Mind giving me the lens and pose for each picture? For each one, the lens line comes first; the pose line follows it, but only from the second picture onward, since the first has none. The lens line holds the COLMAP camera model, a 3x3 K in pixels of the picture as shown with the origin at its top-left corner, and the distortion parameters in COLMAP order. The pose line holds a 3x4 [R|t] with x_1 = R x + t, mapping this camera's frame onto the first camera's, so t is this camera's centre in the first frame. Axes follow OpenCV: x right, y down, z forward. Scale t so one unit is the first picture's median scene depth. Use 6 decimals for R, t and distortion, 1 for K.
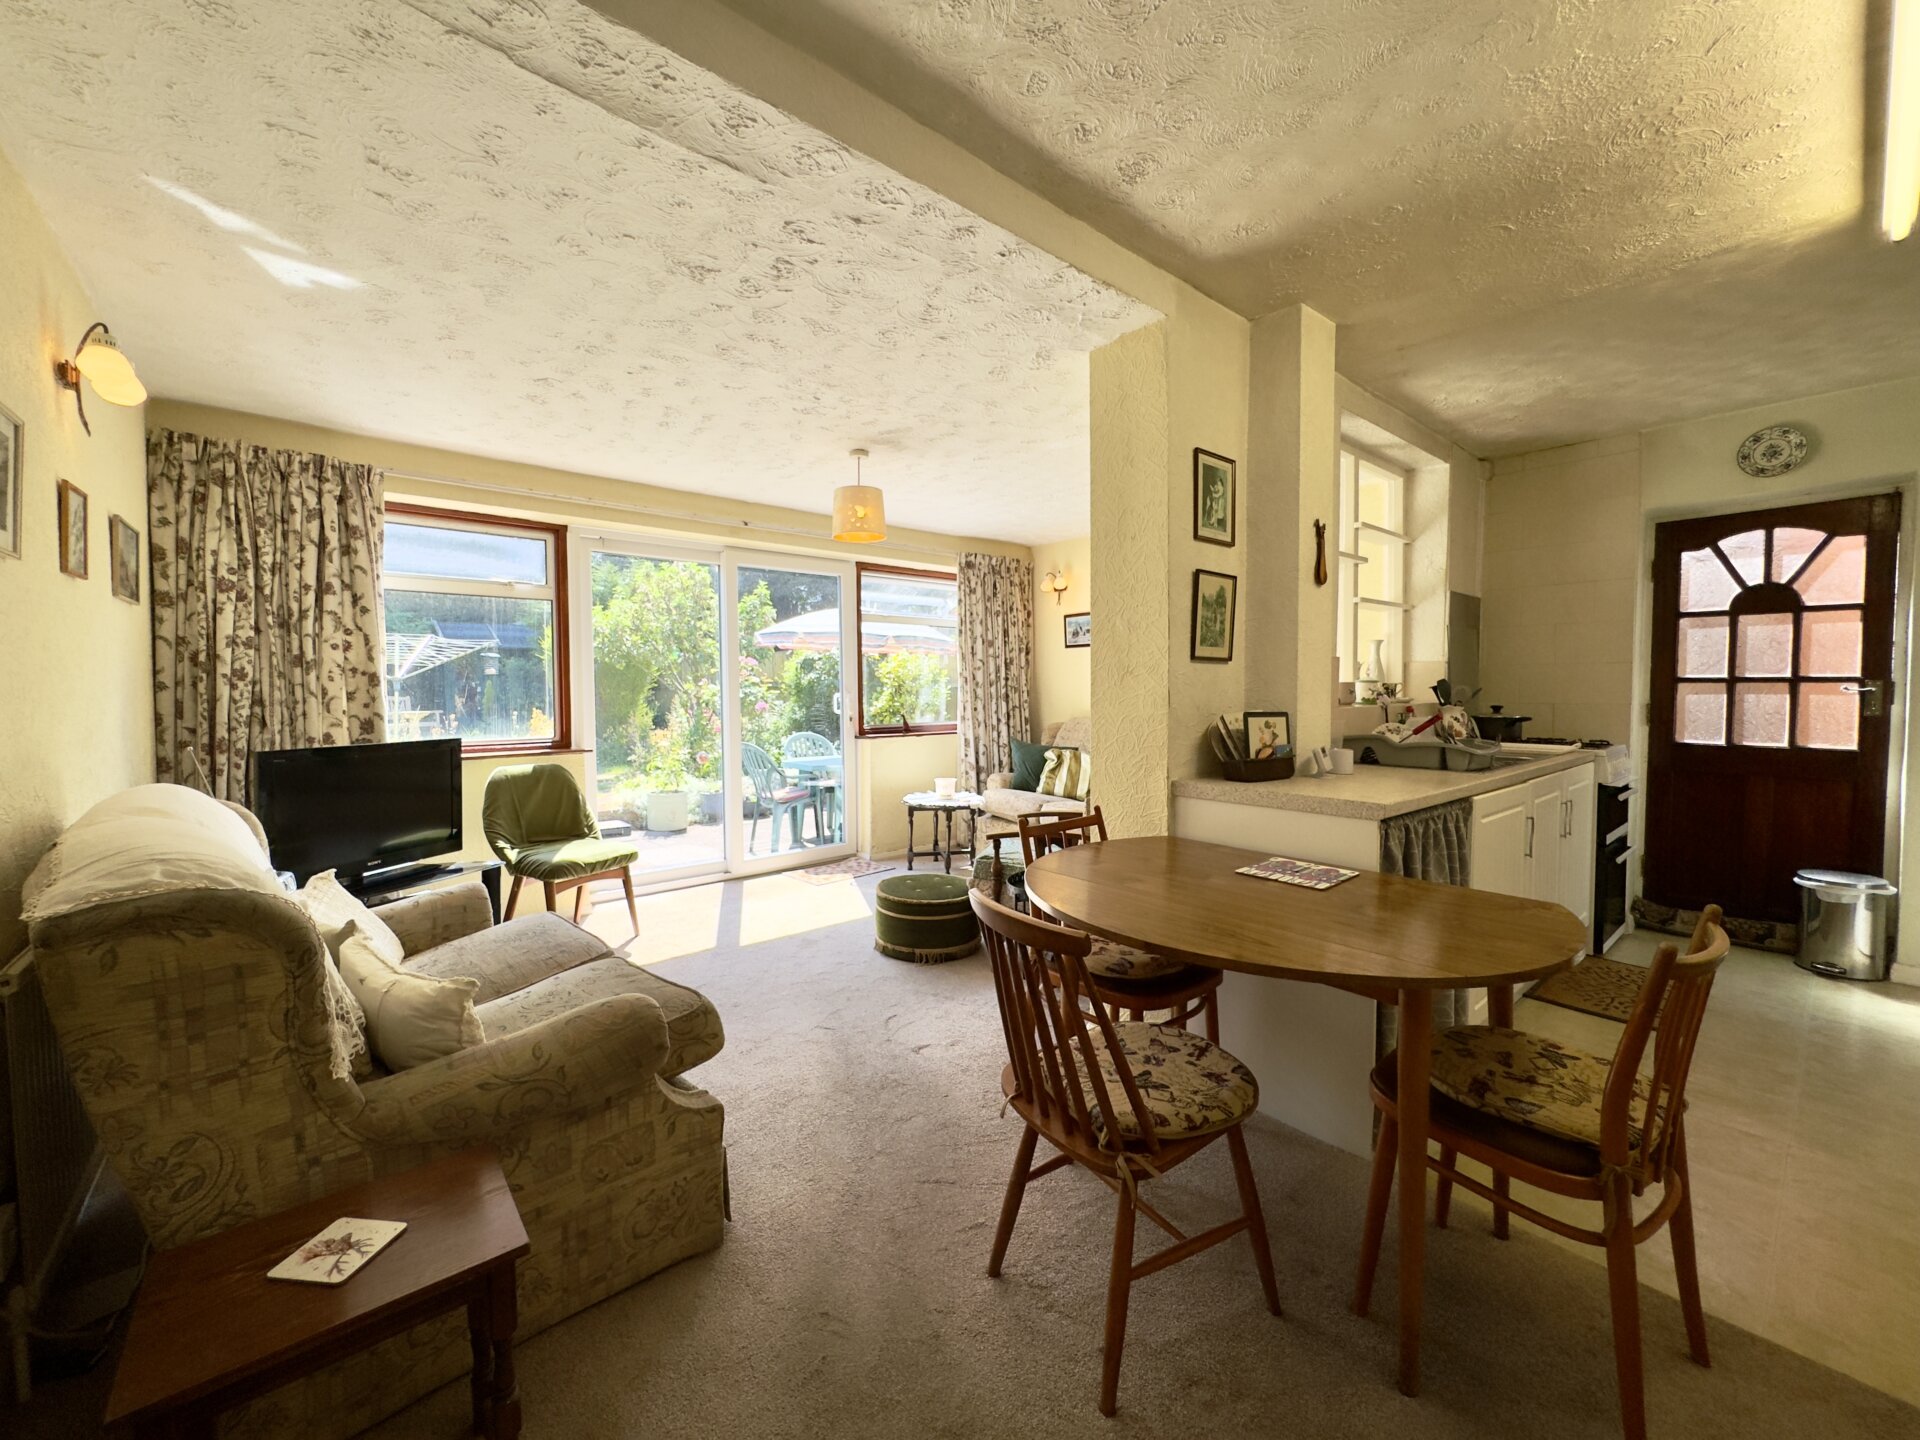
lens RADIAL K [[760.6, 0, 951.9], [0, 760.6, 718.2], [0, 0, 1]] dist [-0.001373, 0.000334]
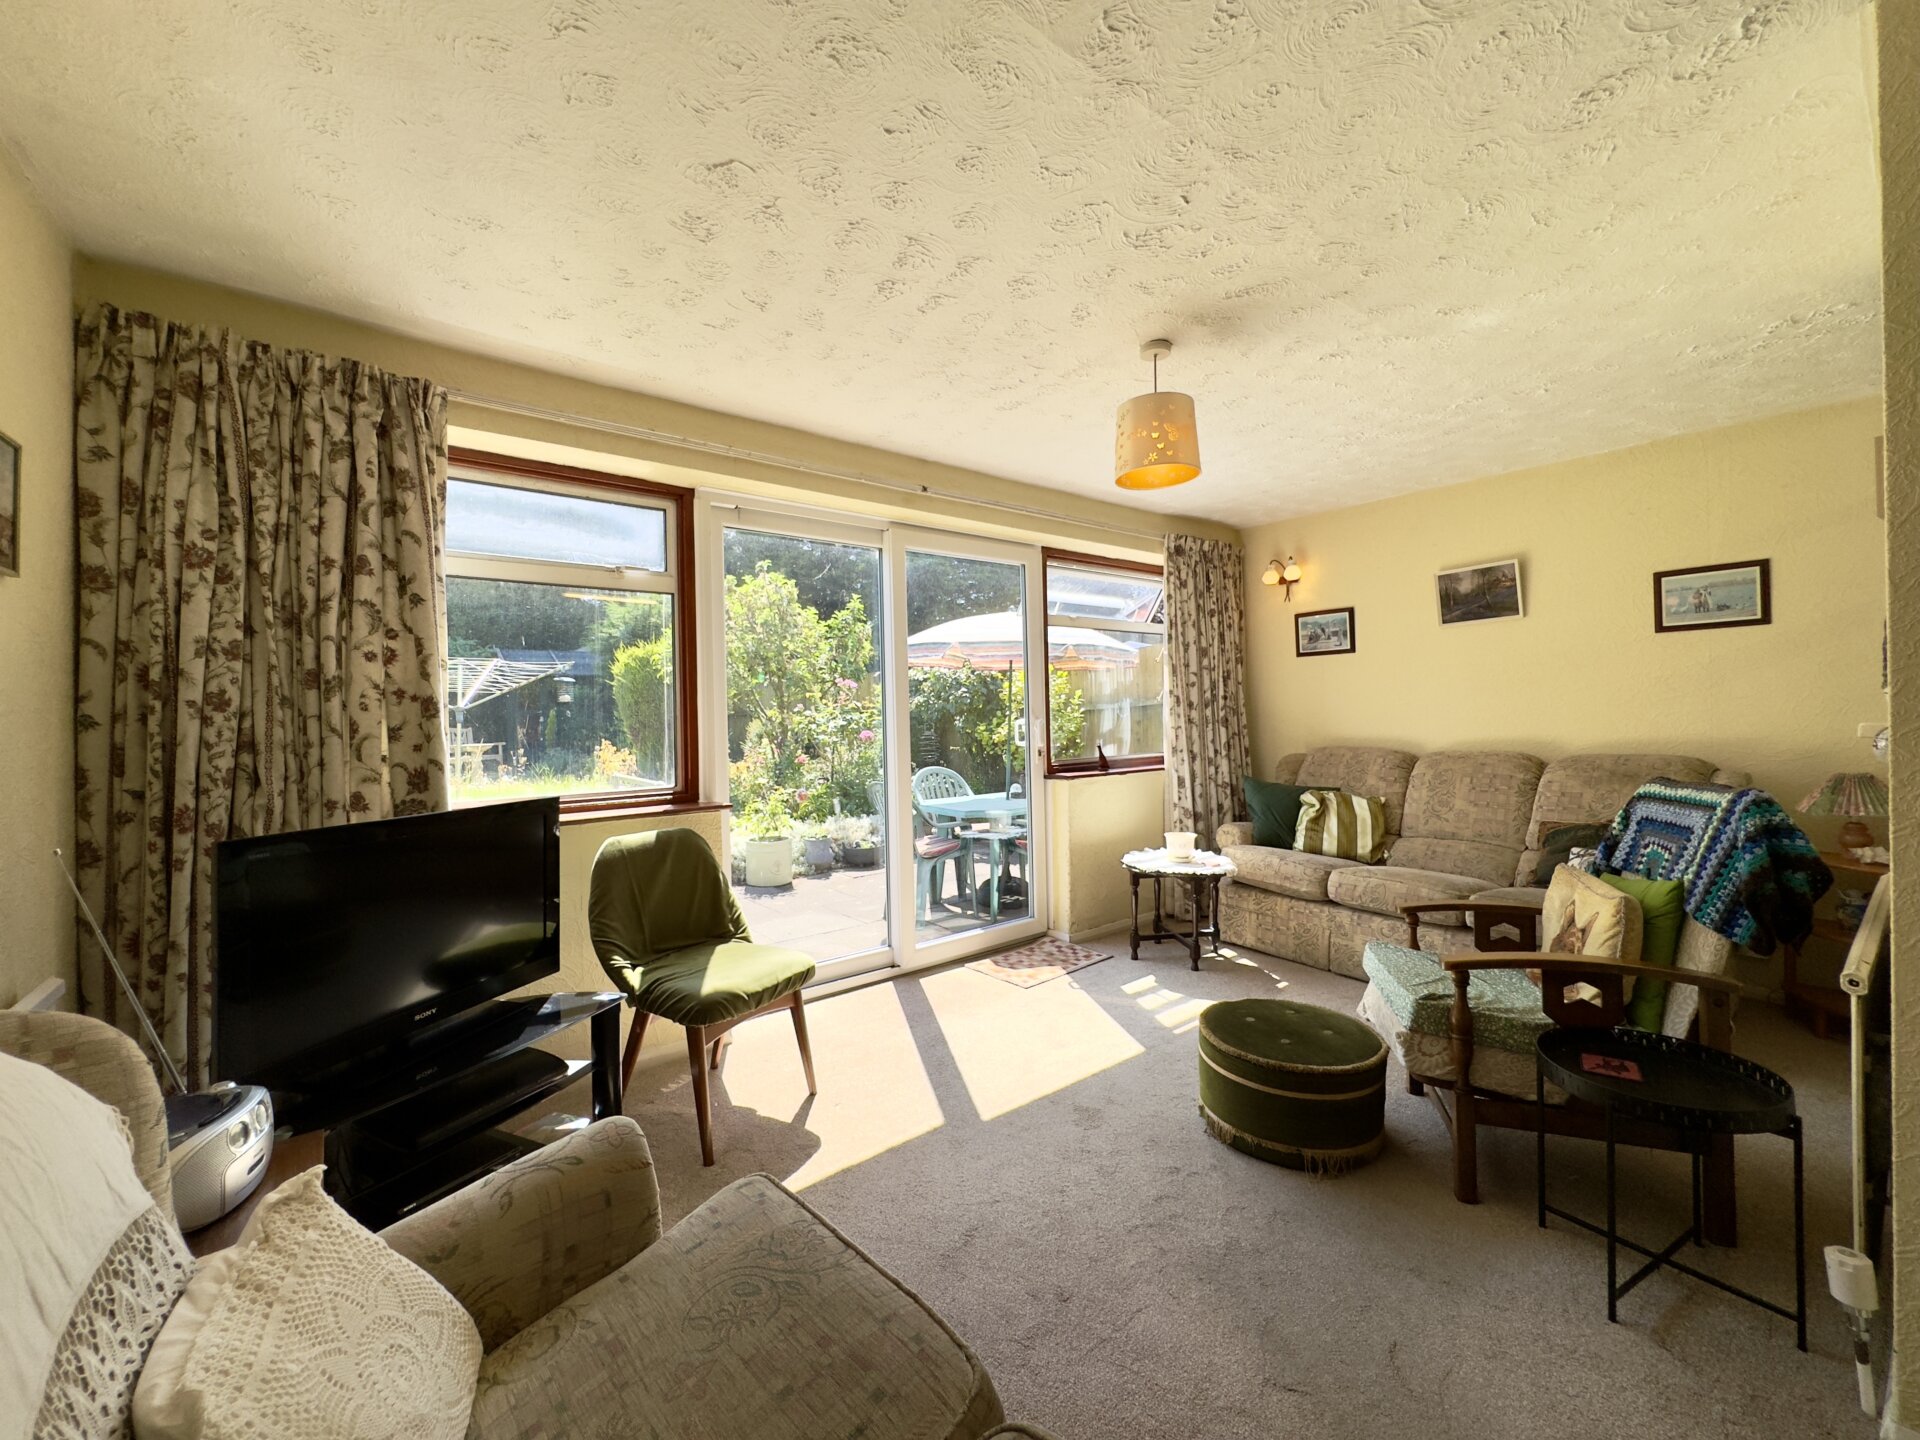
lens RADIAL K [[760.6, 0, 952.7], [0, 760.6, 719.4], [0, 0, 1]] dist [-0.001373, 0.000334]
pose [[0.998502, -0.012496, -0.053277, -0.308584], [0.010895, 0.999484, -0.030230, -0.017929], [0.053628, 0.029605, 0.998122, 0.415039]]
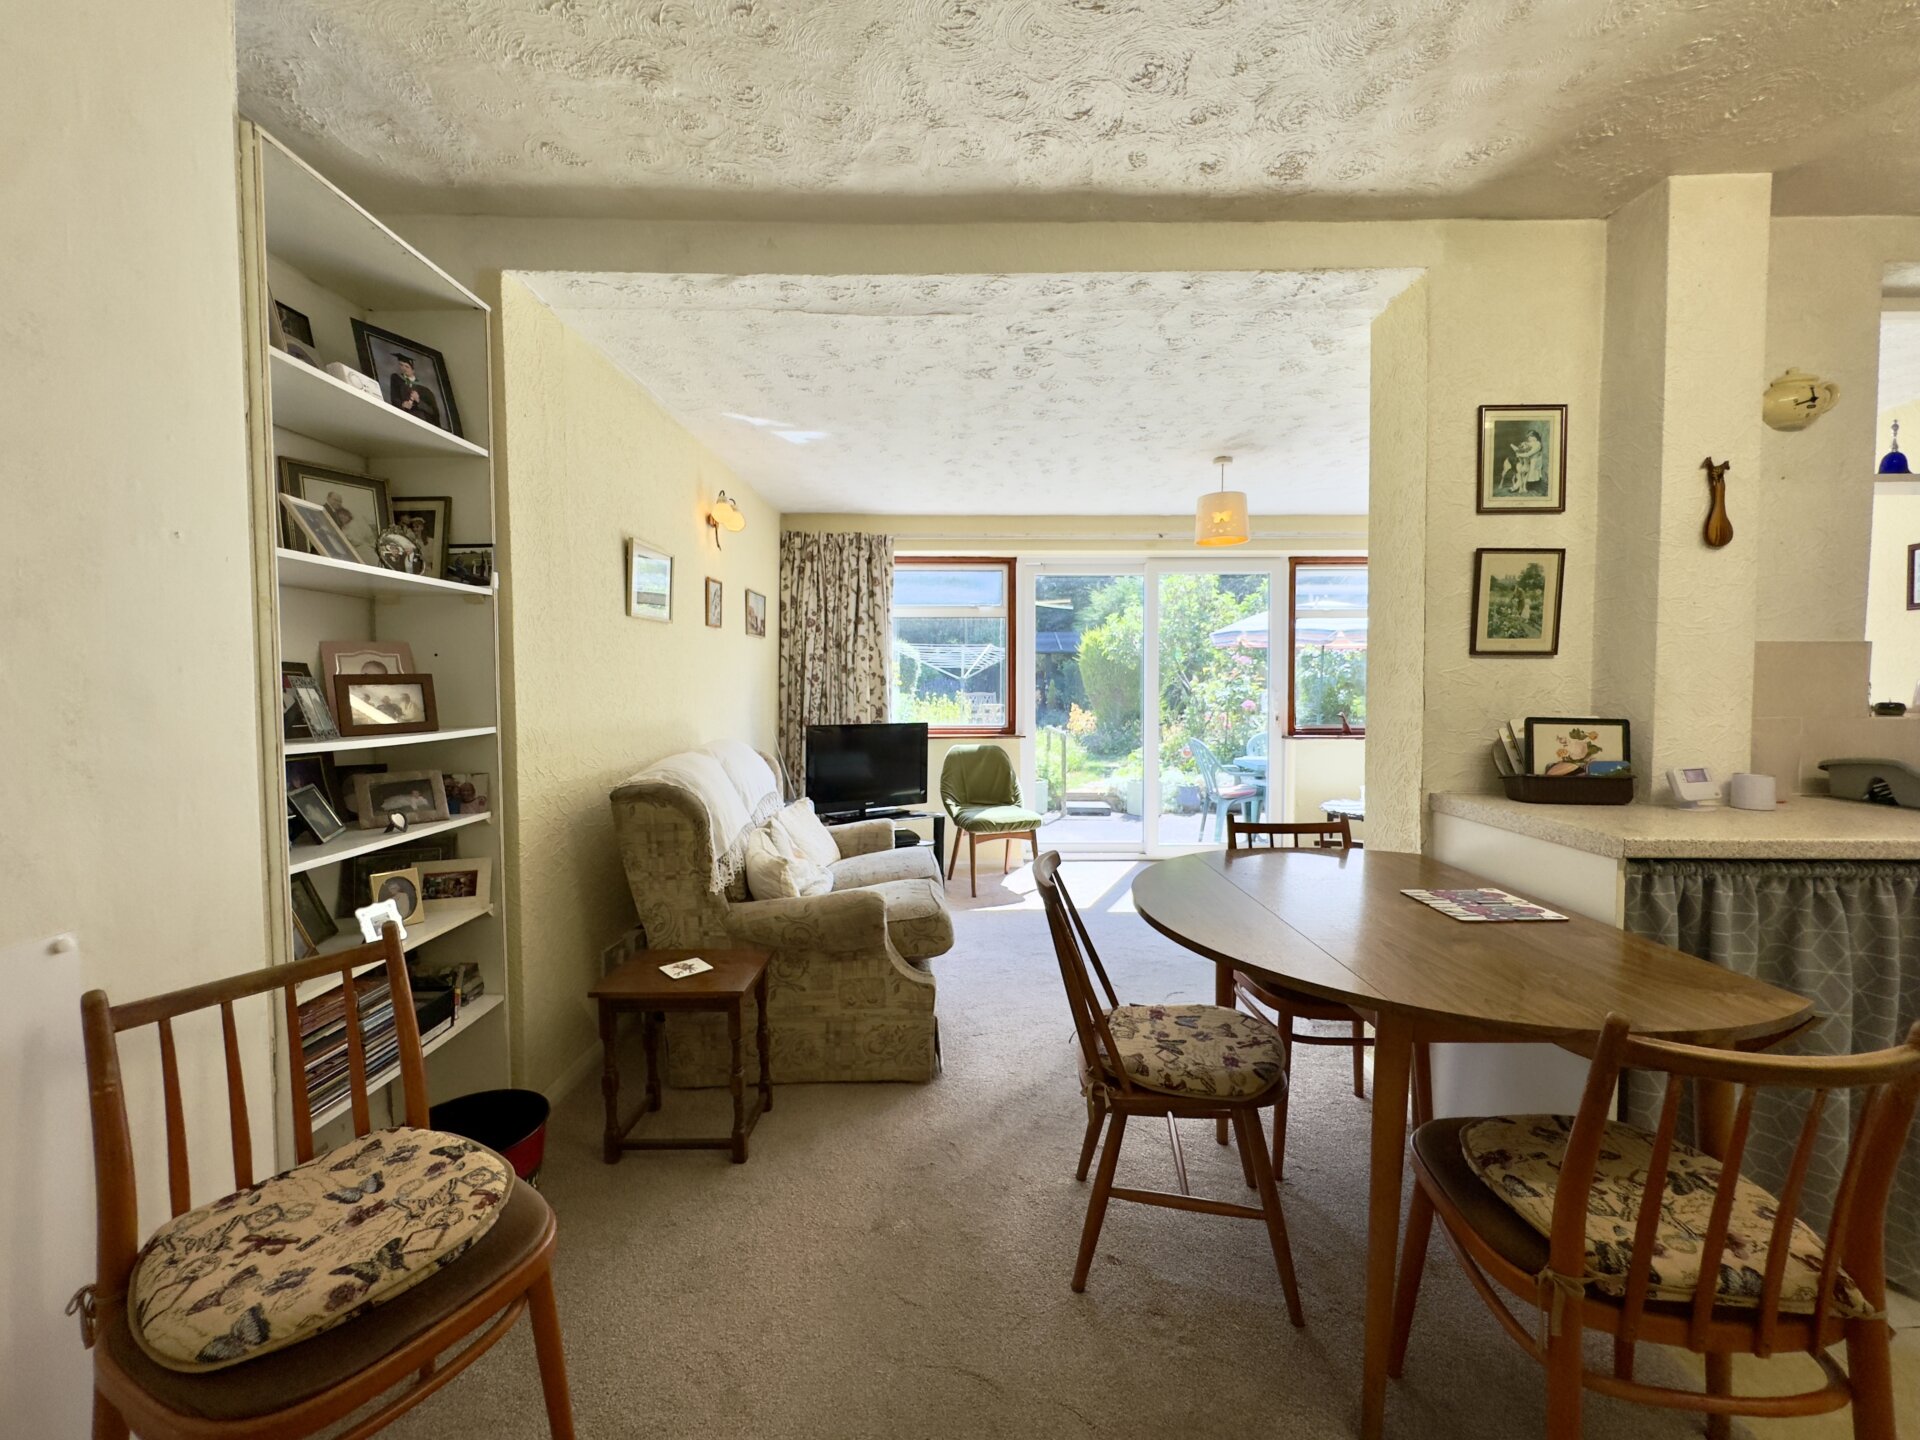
lens RADIAL K [[760.6, 0, 962.9], [0, 760.6, 719.1], [0, 0, 1]] dist [-0.001373, 0.000334]
pose [[0.759245, 0.029139, -0.650152, 0.341133], [-0.026392, 0.999554, 0.013979, -0.001155], [0.650269, 0.006546, 0.759675, -0.016928]]
